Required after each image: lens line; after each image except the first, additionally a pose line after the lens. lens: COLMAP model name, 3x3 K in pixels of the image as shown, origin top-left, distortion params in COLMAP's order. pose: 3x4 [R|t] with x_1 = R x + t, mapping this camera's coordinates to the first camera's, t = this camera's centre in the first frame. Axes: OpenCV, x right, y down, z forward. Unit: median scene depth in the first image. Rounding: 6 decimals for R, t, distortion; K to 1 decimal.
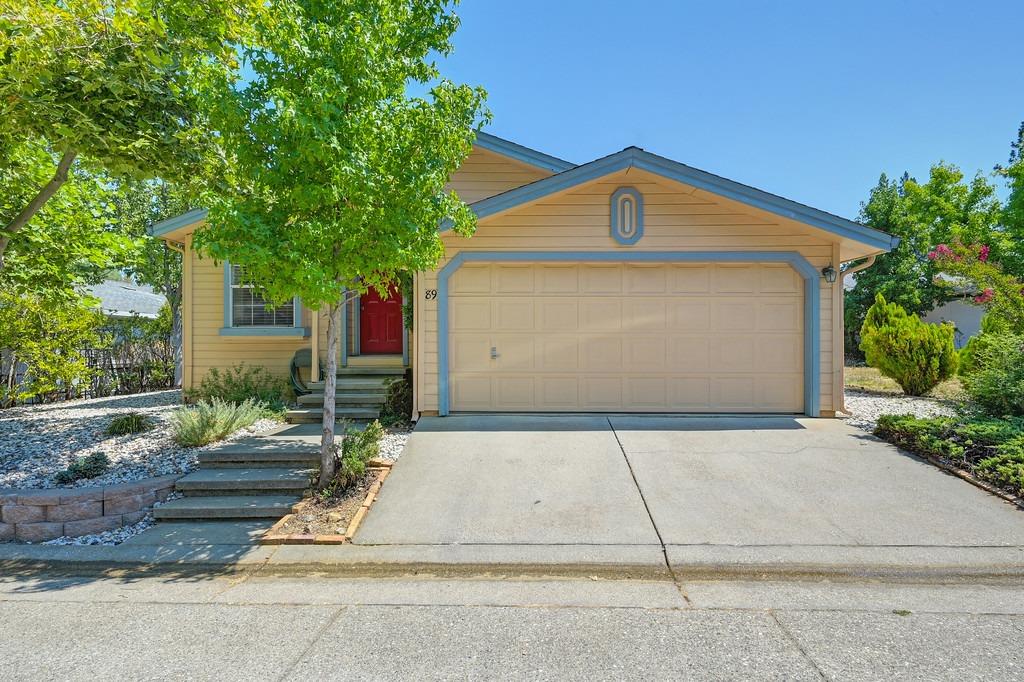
lens RADIAL K [[524.7, 0, 511.6], [0, 524.7, 341.4], [0, 0, 1]] dist [-0.001119, -0.000064]
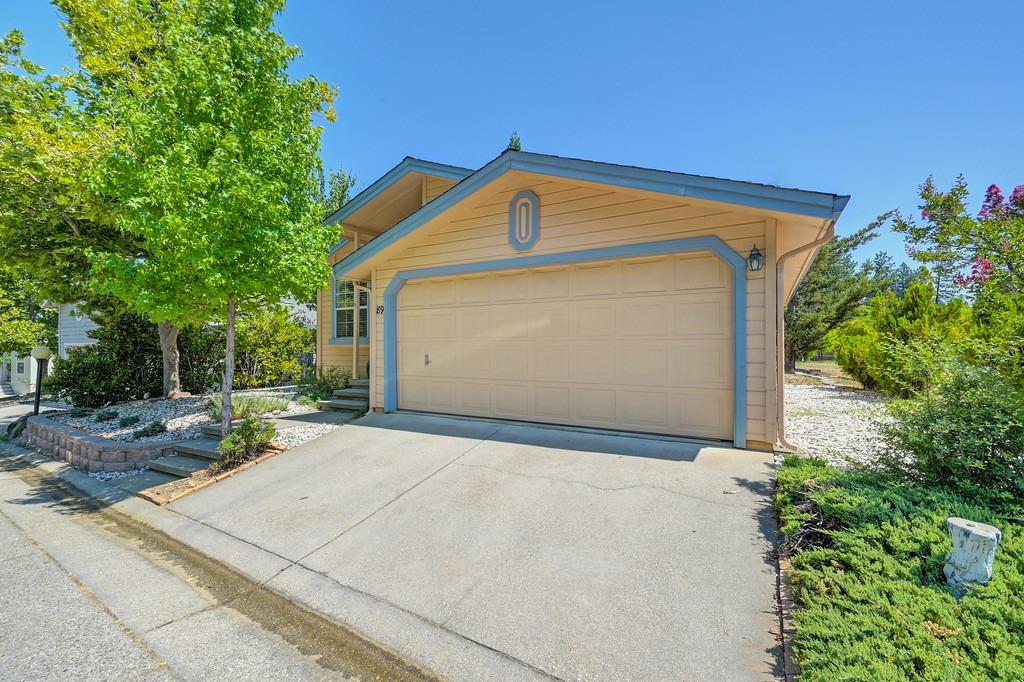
lens RADIAL K [[433.1, 0, 512.7], [0, 433.1, 344.1], [0, 0, 1]] dist [-0.000889, 0.000302]
pose [[0.879665, -0.005816, -0.475558, 0.582910], [0.003569, 0.999978, -0.005627, -0.004740], [0.475580, 0.003253, 0.879667, 0.280752]]
